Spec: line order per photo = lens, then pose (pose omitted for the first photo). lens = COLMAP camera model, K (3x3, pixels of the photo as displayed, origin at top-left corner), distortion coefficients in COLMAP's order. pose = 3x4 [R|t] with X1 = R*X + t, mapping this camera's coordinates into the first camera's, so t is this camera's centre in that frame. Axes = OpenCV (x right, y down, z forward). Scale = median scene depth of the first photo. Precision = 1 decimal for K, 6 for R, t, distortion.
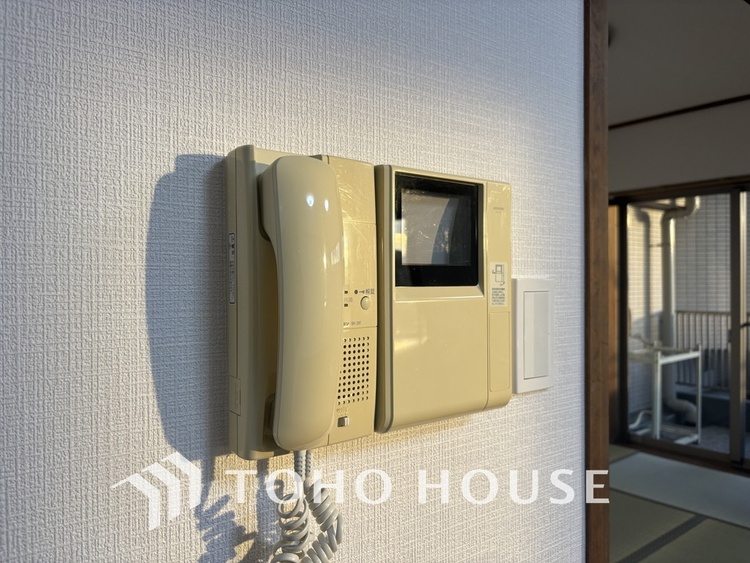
lens RADIAL K [[569.8, 0, 375.5], [0, 569.8, 281.7], [0, 0, 1]] dist [0.042918, 0.002192]
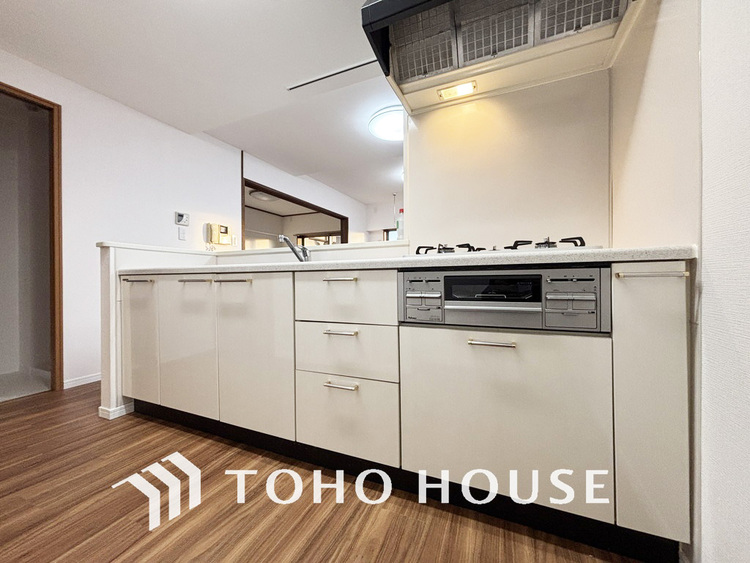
lens RADIAL K [[301.0, 0, 368.8], [0, 301.0, 279.5], [0, 0, 1]] dist [0.000552, -0.000036]
pose [[0.892548, -0.003319, 0.450941, -0.004654], [0.005538, 0.999978, -0.003601, 0.101247], [-0.450919, 0.005711, 0.892547, -0.616278]]
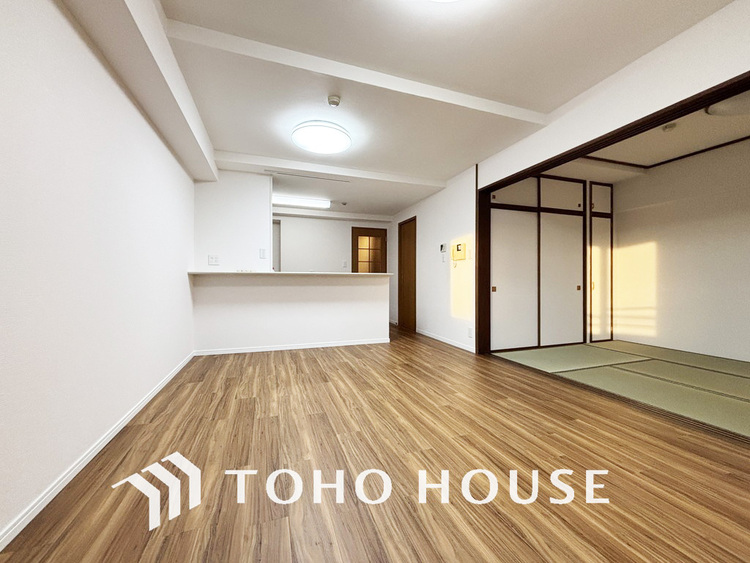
lens RADIAL K [[301.0, 0, 370.5], [0, 301.0, 281.3], [0, 0, 1]] dist [0.000552, -0.000036]
pose [[-0.329966, -0.000222, -0.943993, 0.815511], [-0.008905, 0.999956, 0.002878, 0.076487], [0.943951, 0.009356, -0.329954, 0.145911]]
